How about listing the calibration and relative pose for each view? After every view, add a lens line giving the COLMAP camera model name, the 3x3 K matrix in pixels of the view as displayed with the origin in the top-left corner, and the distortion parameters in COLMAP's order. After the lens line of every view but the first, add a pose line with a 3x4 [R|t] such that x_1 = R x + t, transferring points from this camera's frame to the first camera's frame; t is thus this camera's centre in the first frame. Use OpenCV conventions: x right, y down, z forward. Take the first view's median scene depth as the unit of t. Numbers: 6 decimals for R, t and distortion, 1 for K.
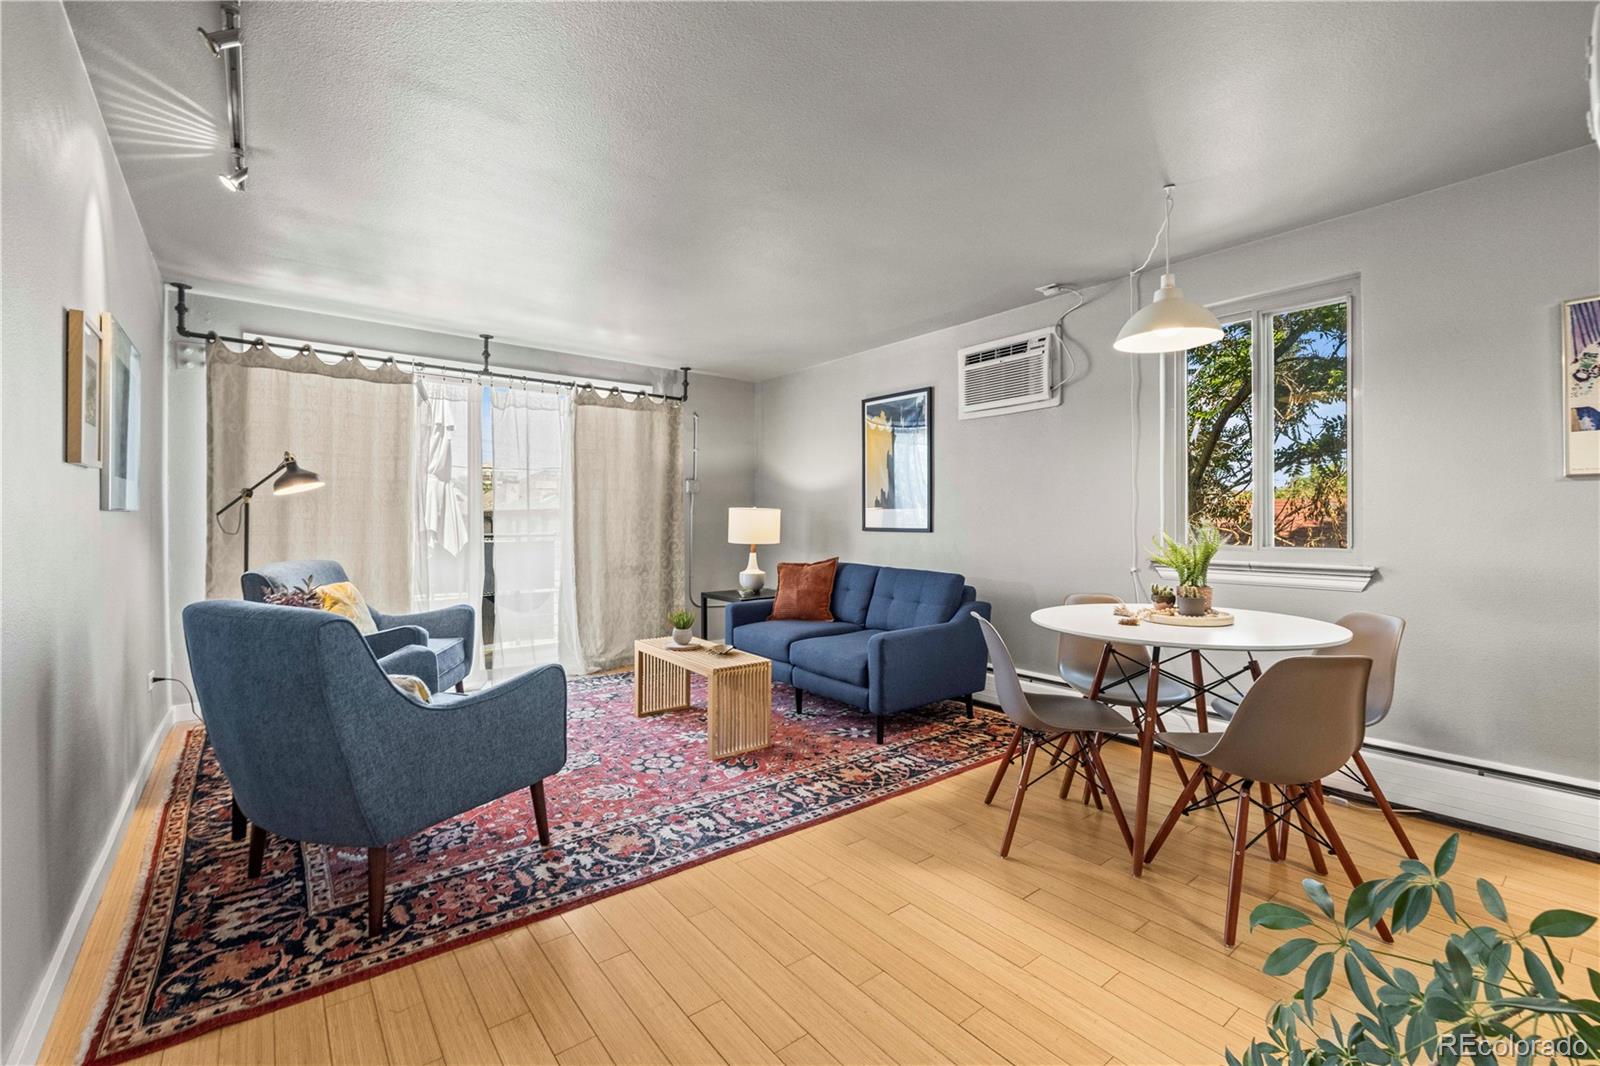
lens RADIAL K [[683.0, 0, 806.8], [0, 683.0, 520.8], [0, 0, 1]] dist [-0.003426, 0.001474]
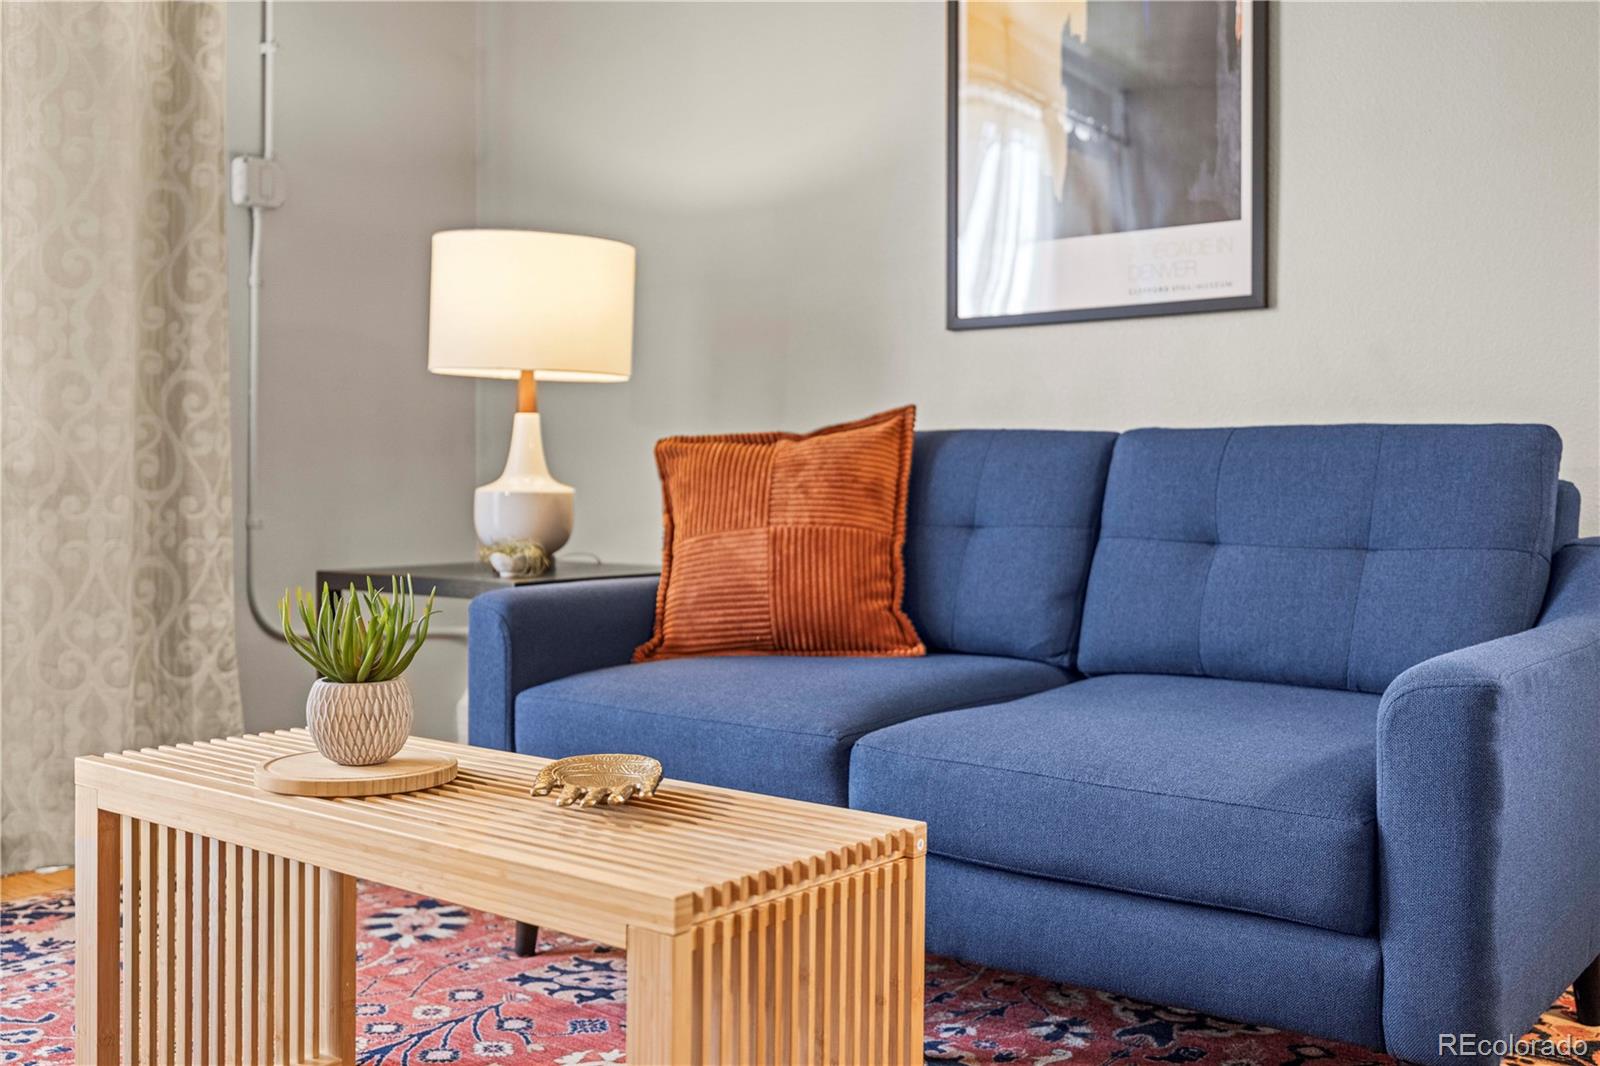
lens RADIAL K [[1569.4, 0, 802.5], [0, 1569.4, 488.7], [0, 0, 1]] dist [0.017755, 0.000000]
pose [[0.969909, -0.001083, 0.243466, -0.171413], [0.001224, 0.999999, -0.000429, 0.105617], [-0.243465, 0.000714, 0.969909, 0.550974]]
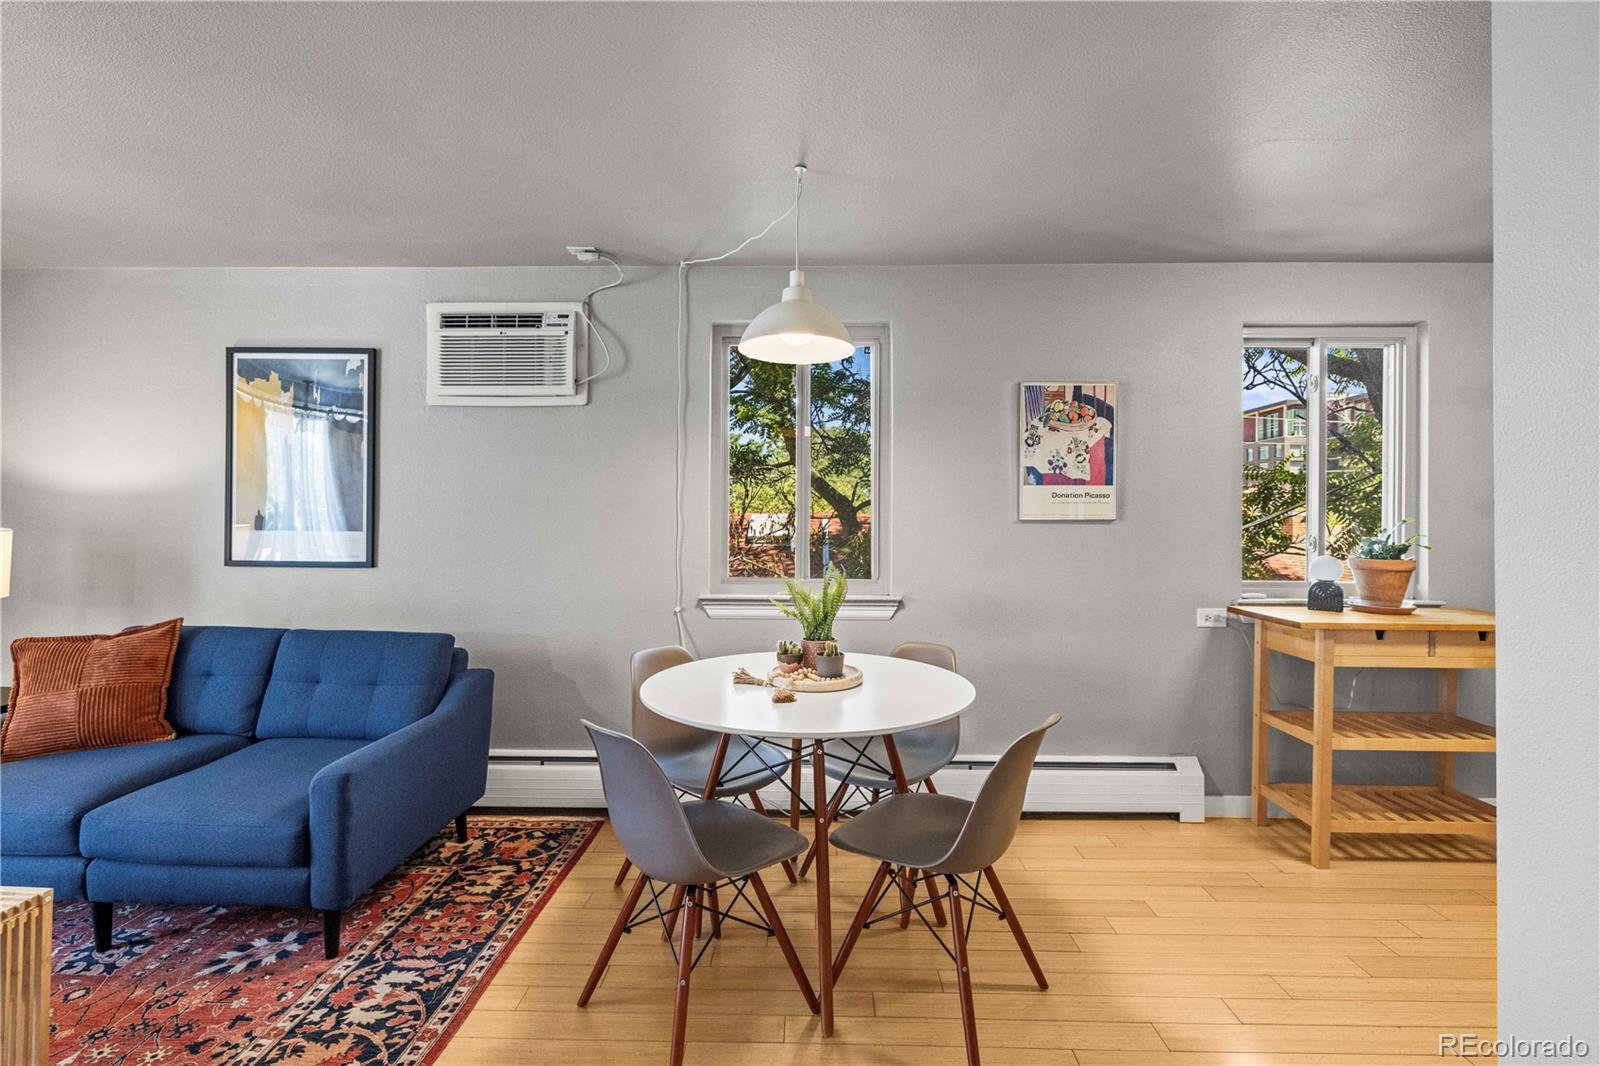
lens RADIAL K [[683.0, 0, 801.1], [0, 683.0, 521.0], [0, 0, 1]] dist [-0.003426, 0.001474]
pose [[0.635616, 0.008608, 0.771957, -0.079716], [-0.005979, 0.999963, -0.006227, -0.032583], [-0.771982, -0.000658, 0.635644, 0.313341]]
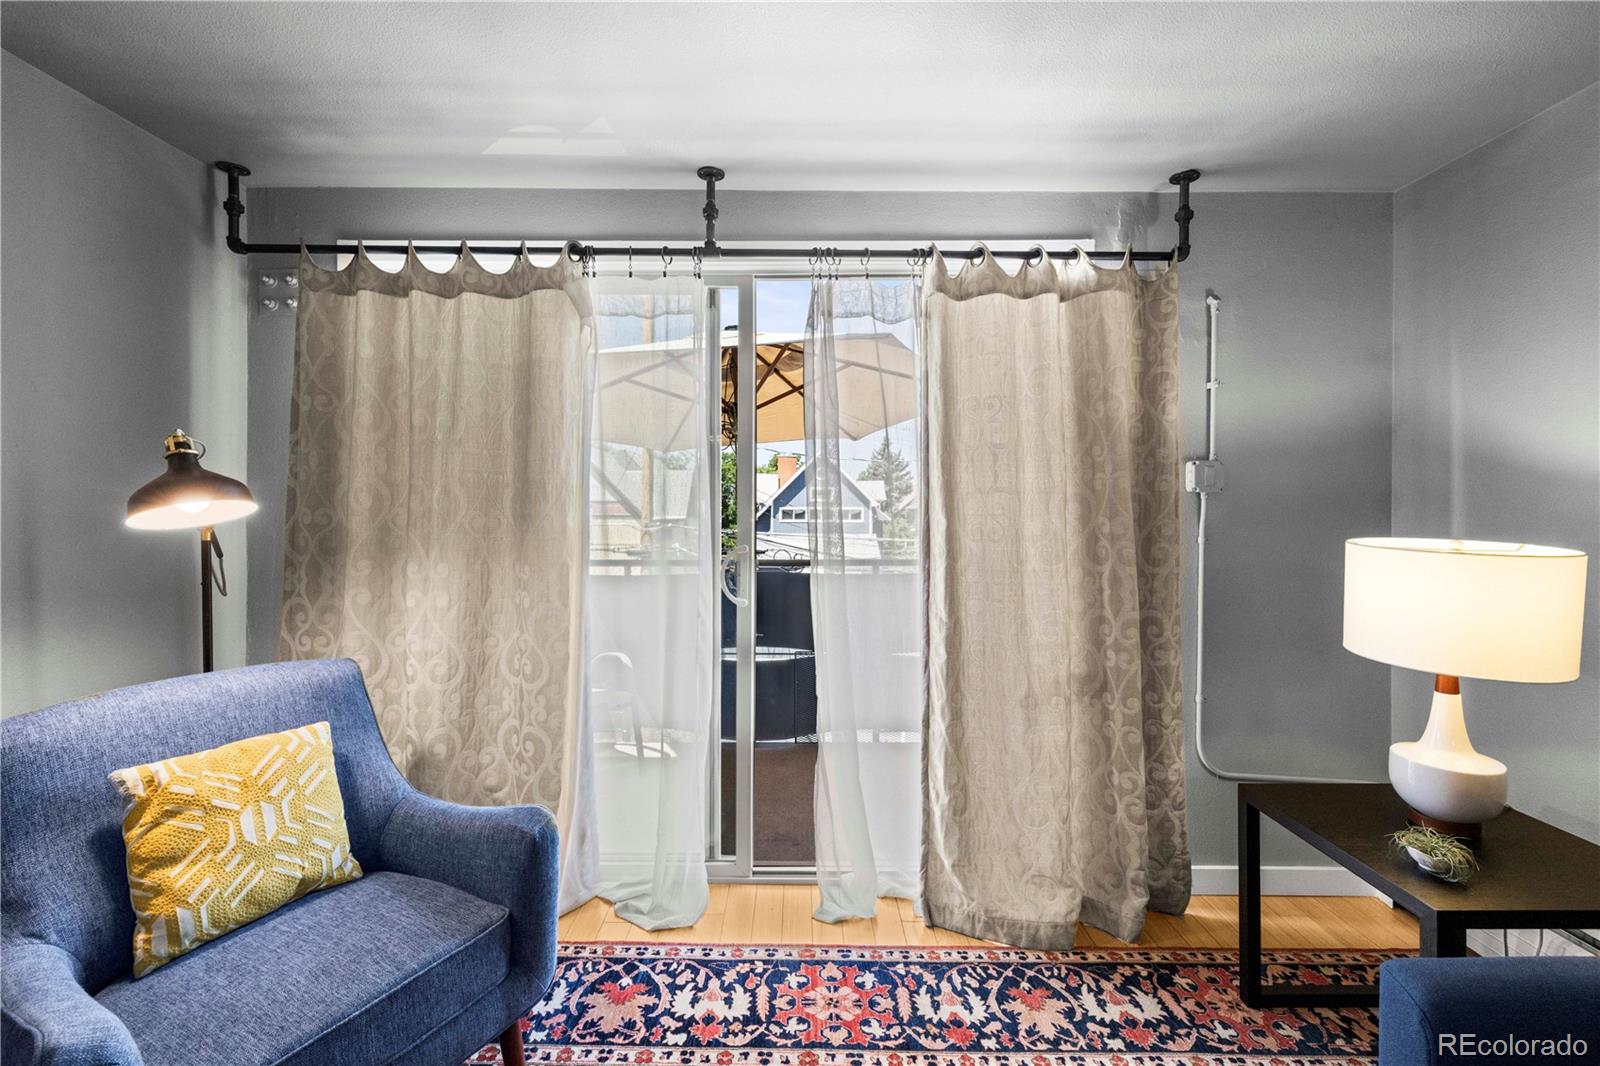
lens RADIAL K [[643.9, 0, 782.2], [0, 643.9, 511.6], [0, 0, 1]] dist [-0.020223, -0.000264]
pose [[0.769520, 0.000154, -0.638623, -0.183135], [-0.002061, 0.999995, -0.002242, -0.043694], [0.638619, 0.003041, 0.769517, 0.856337]]
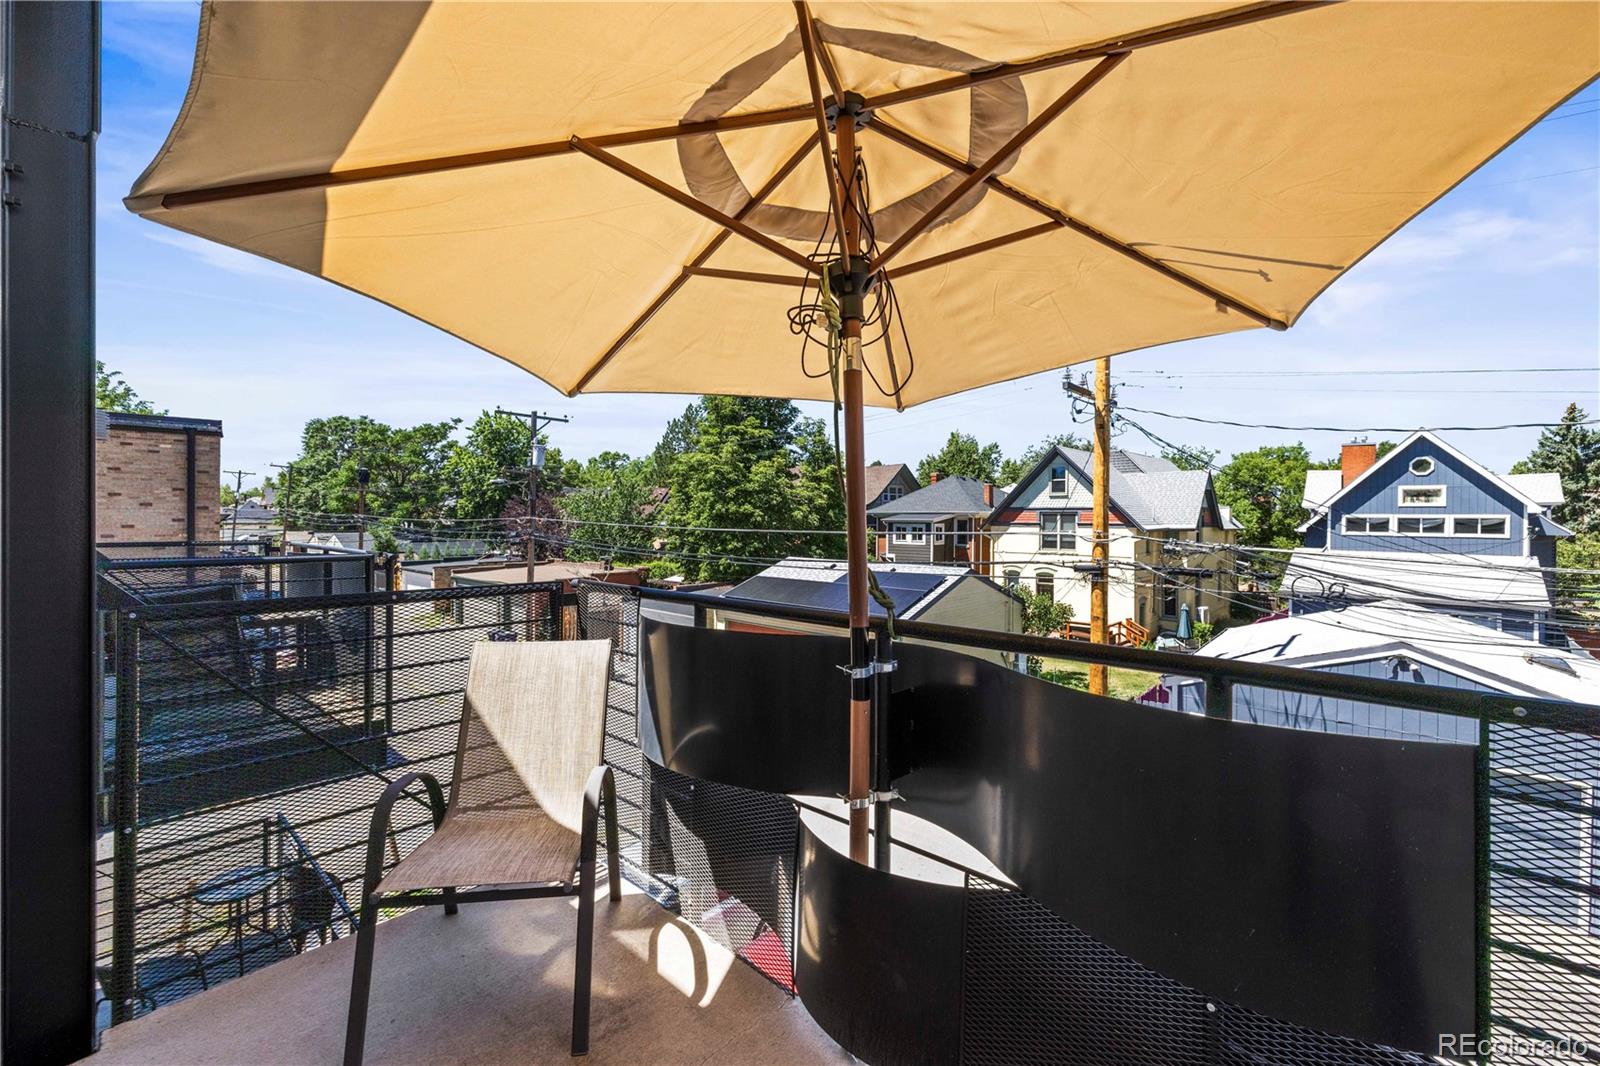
lens RADIAL K [[637.6, 0, 792.1], [0, 637.6, 520.9], [0, 0, 1]] dist [0.000847, -0.000034]
pose [[0.151803, 0.005603, -0.988395, -0.204724], [-0.008500, 0.999954, 0.004363, -0.043191], [0.988374, 0.007739, 0.151844, 0.906621]]
